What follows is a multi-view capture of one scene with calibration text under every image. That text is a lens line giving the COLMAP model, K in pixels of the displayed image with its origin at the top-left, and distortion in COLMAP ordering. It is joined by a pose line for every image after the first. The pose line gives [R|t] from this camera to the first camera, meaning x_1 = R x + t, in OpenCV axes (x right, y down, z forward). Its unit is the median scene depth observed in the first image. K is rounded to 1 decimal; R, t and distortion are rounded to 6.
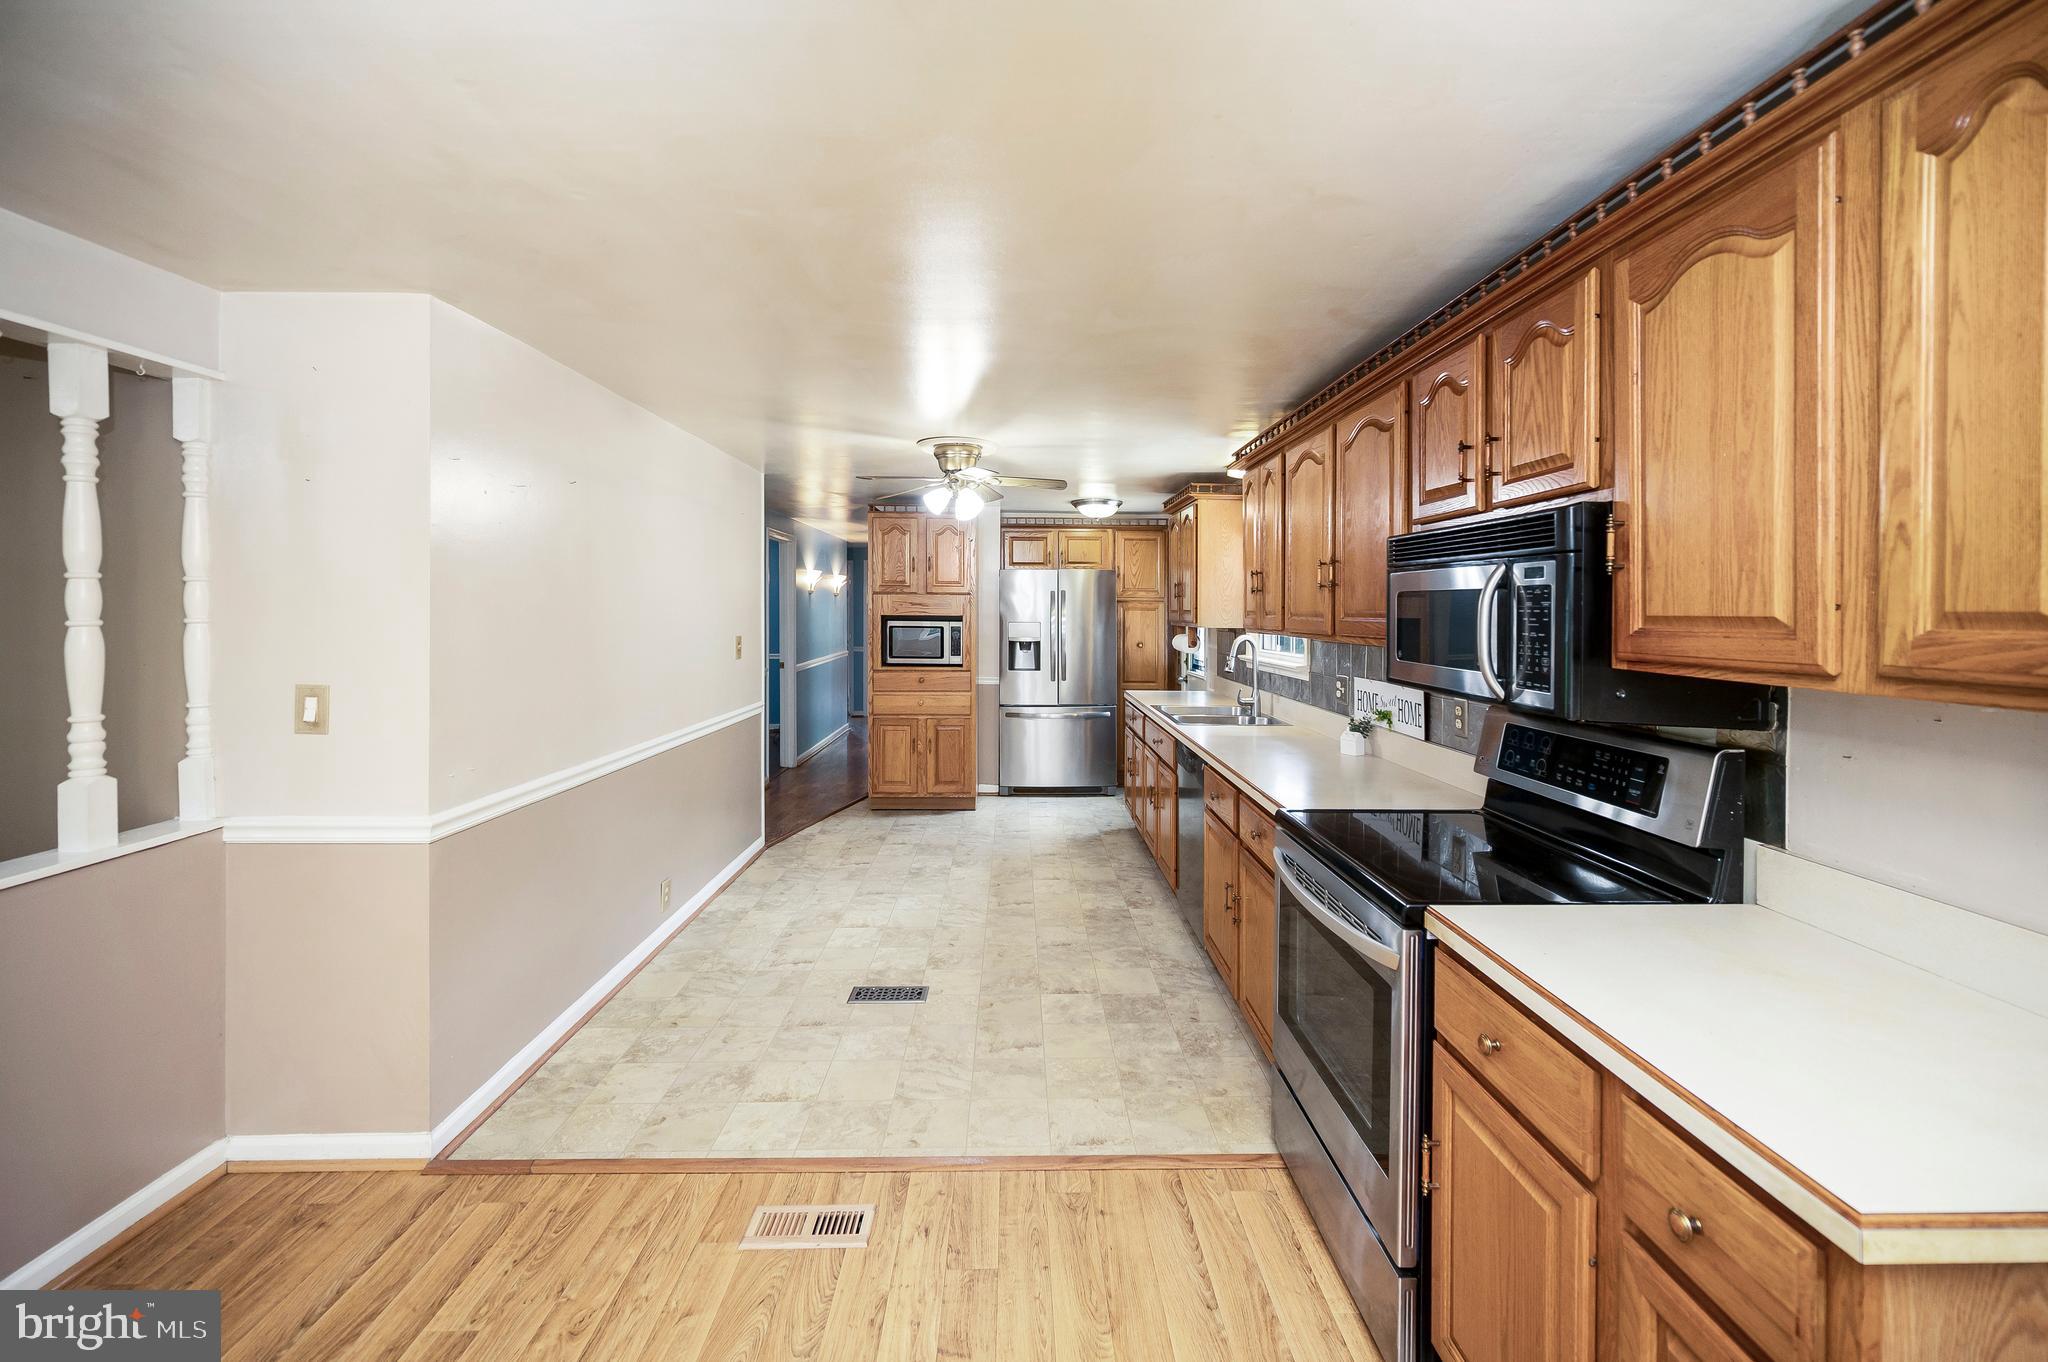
lens RADIAL K [[844.1, 0, 1032.0], [0, 844.1, 618.9], [0, 0, 1]] dist [-0.000439, -0.000545]
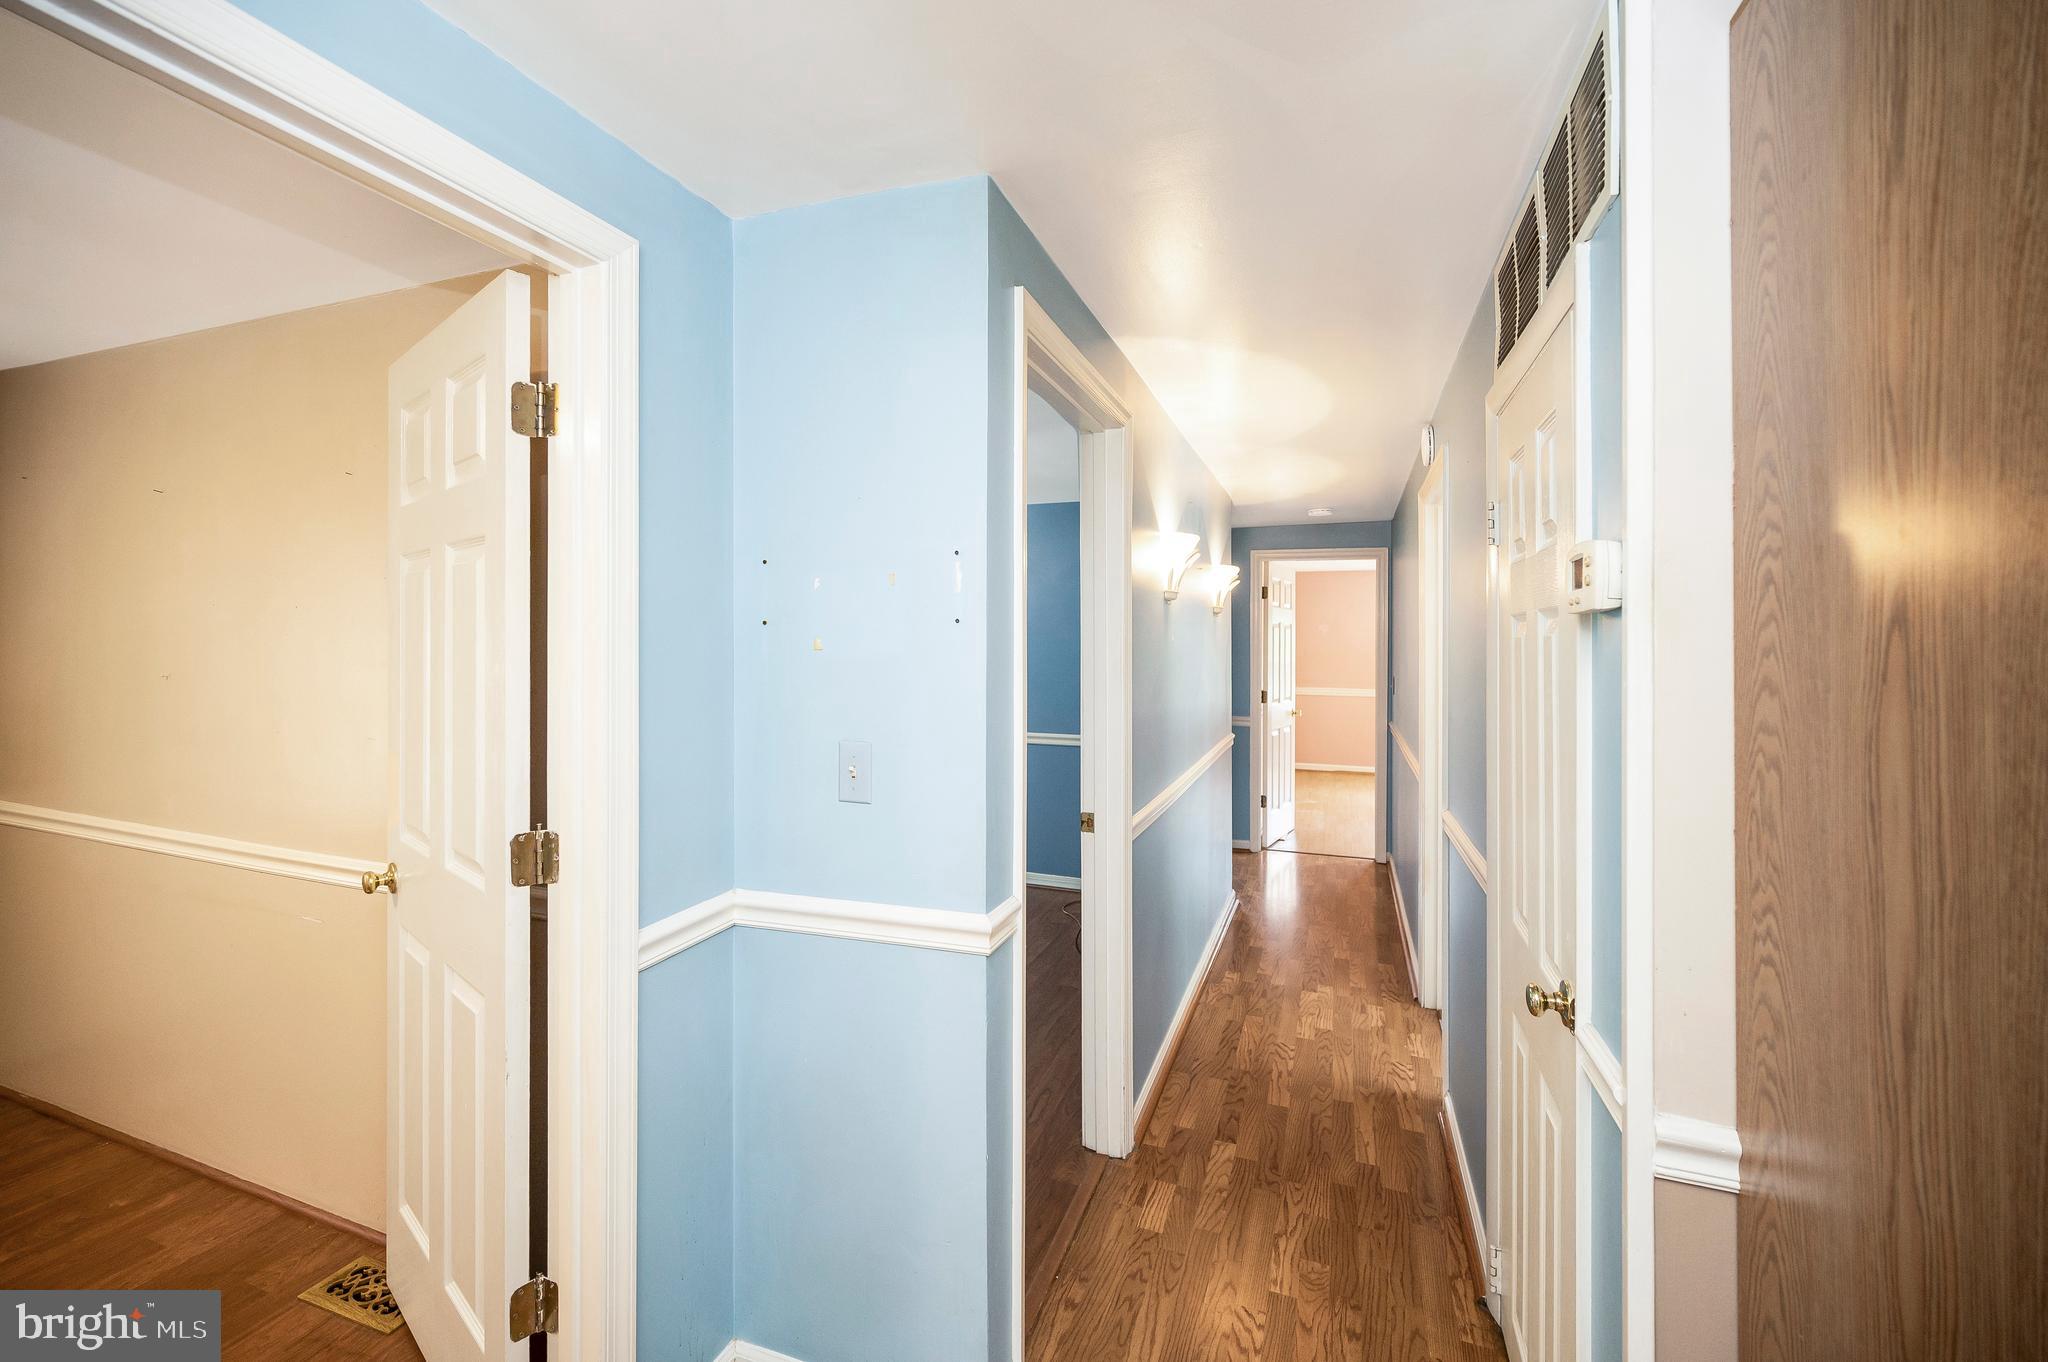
lens RADIAL K [[826.1, 0, 1028.6], [0, 826.1, 640.7], [0, 0, 1]] dist [-0.012931, -0.000056]
pose [[0.925086, -0.003180, -0.379744, -0.468696], [-0.002966, 0.999874, -0.015599, -0.016954], [0.379745, 0.015557, 0.924960, 1.657472]]
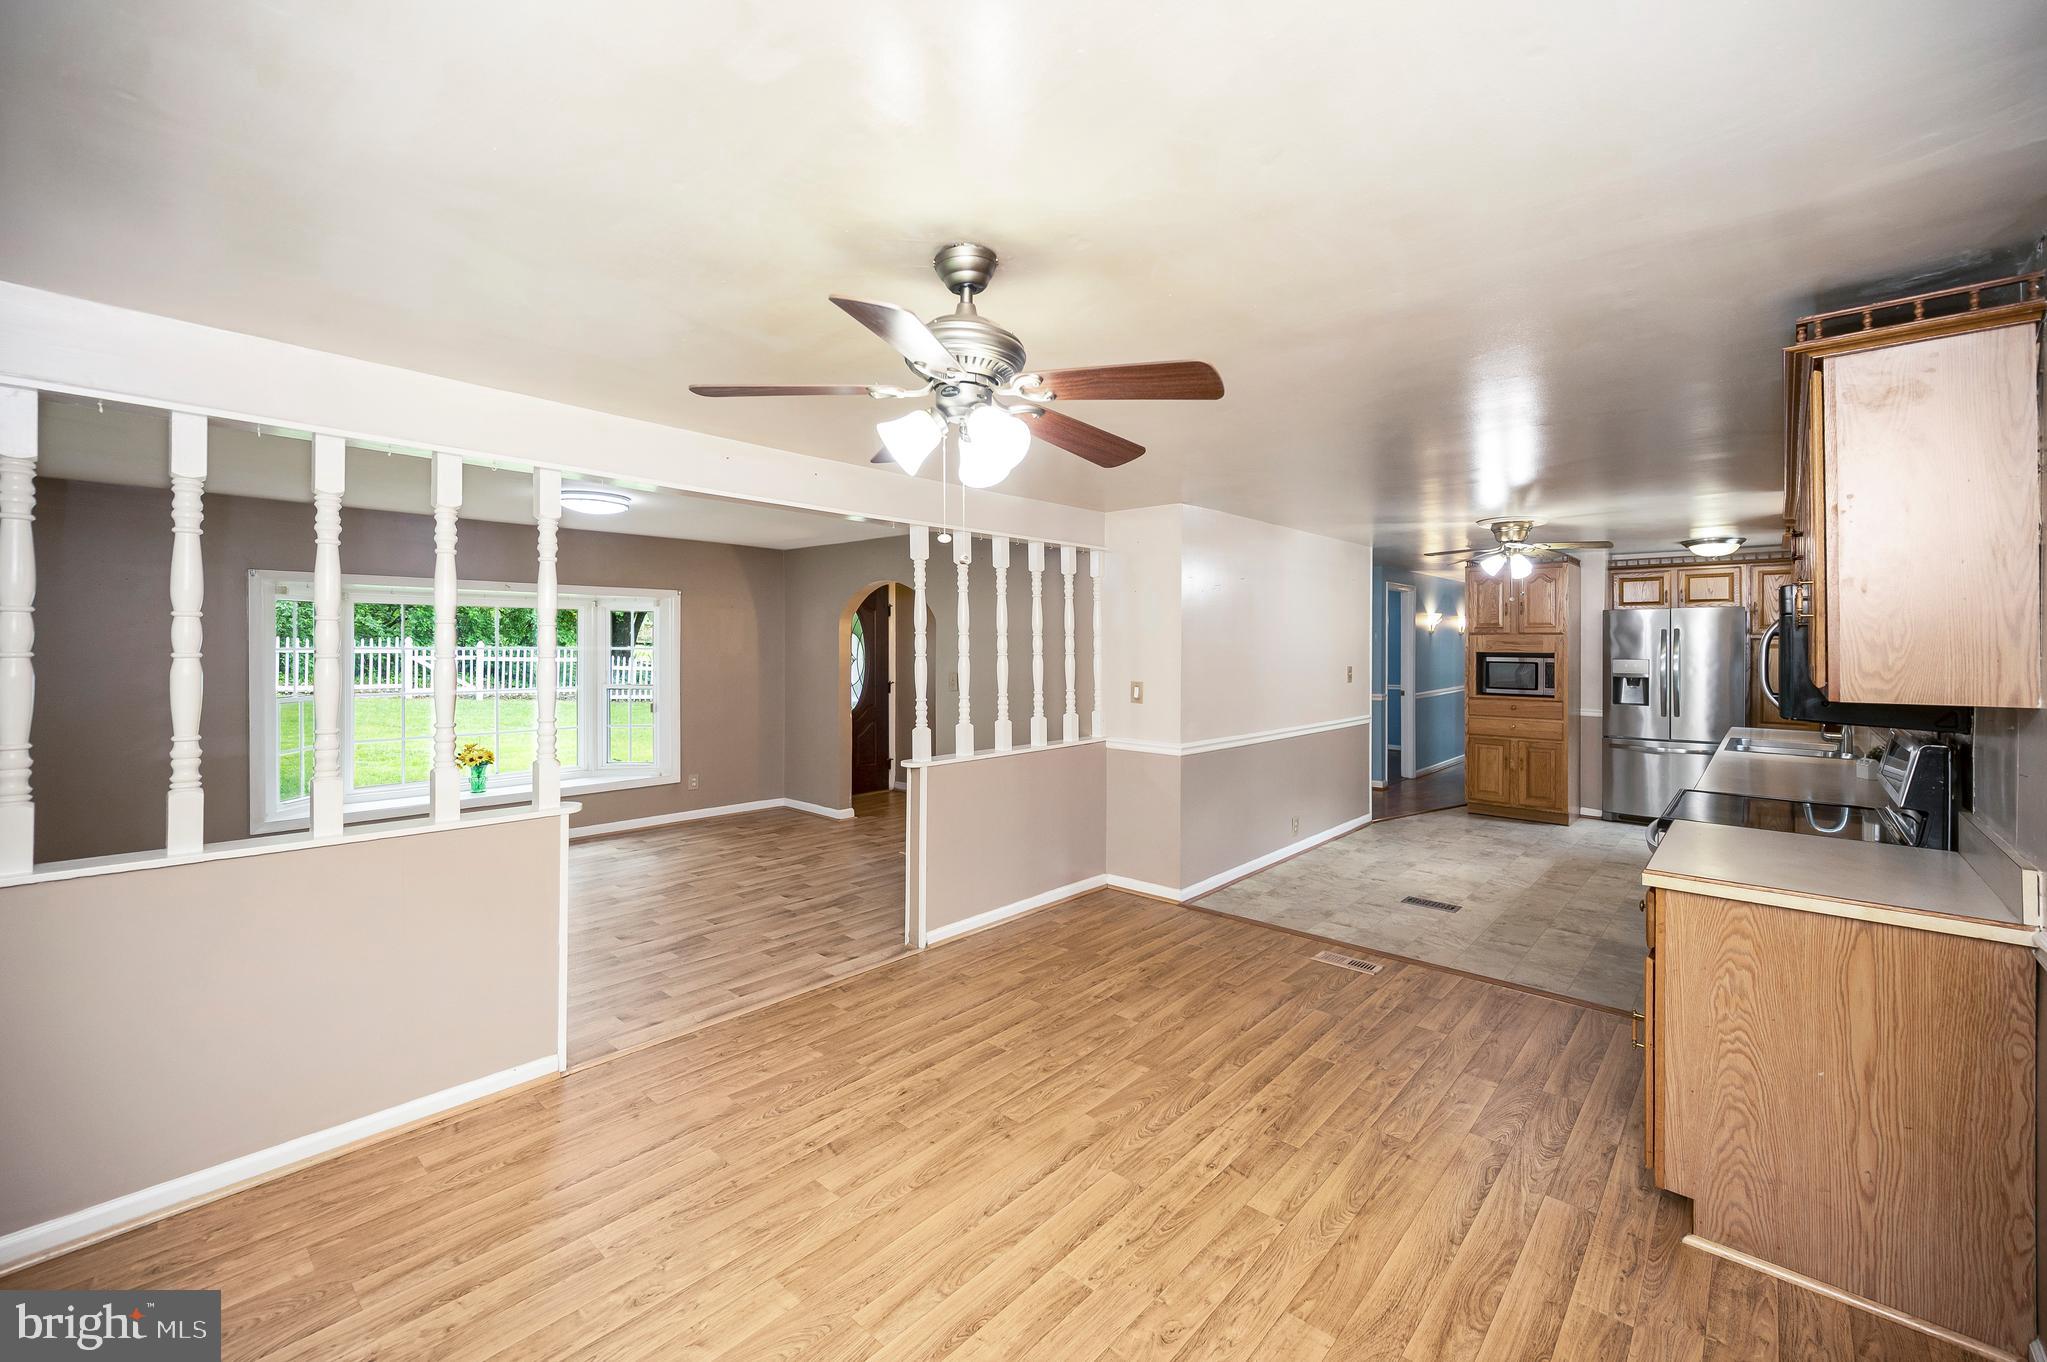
lens RADIAL K [[825.7, 0, 1028.1], [0, 825.7, 640.7], [0, 0, 1]] dist [-0.012931, -0.000056]
pose [[0.723488, -0.005511, -0.690315, 0.313777], [-0.006761, 0.999864, -0.015069, 0.002477], [0.690303, 0.015569, 0.723352, -0.543635]]
